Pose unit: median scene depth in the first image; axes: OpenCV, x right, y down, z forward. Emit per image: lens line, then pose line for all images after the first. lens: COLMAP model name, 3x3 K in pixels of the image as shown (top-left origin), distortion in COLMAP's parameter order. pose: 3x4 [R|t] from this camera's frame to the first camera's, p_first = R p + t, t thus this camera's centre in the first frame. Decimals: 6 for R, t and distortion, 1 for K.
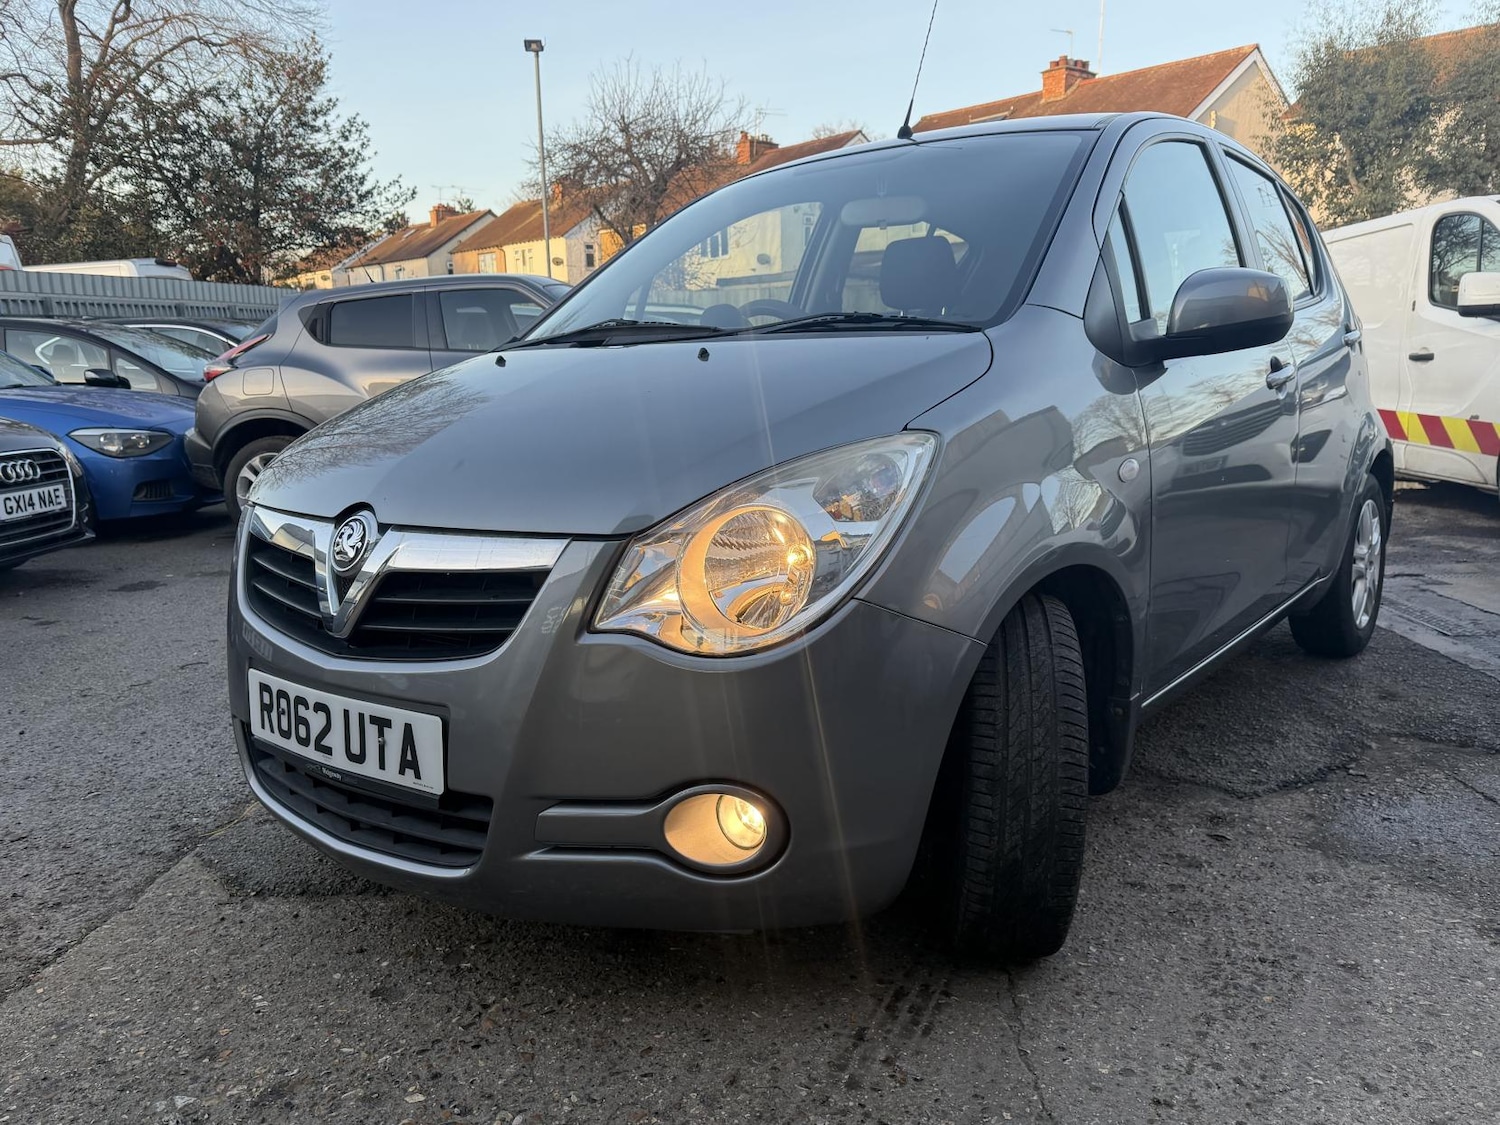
lens RADIAL K [[1142.5, 0, 745.5], [0, 1142.5, 573.8], [0, 0, 1]] dist [0.023271, -0.031498]
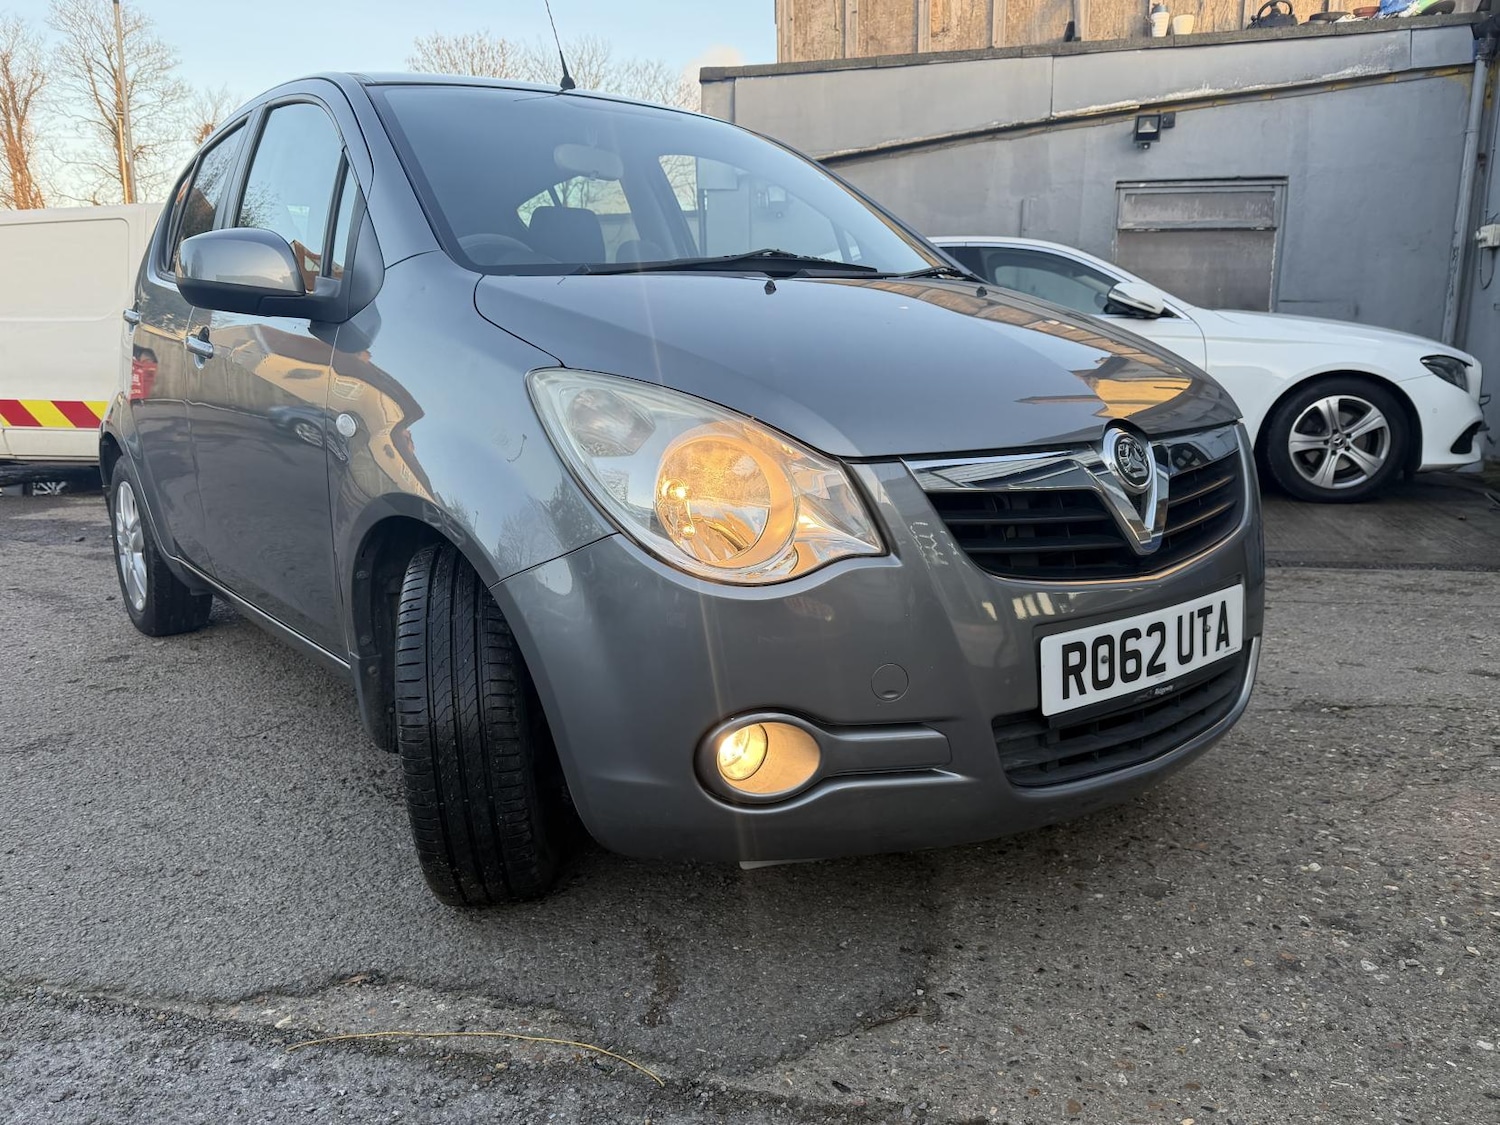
lens RADIAL K [[1144.6, 0, 752.3], [0, 1144.6, 563.0], [0, 0, 1]] dist [0.025452, -0.035231]
pose [[0.197888, -0.162929, 0.966589, -0.365662], [0.183890, 0.974753, 0.126658, -0.033143], [-0.962821, 0.152682, 0.222853, 0.294698]]
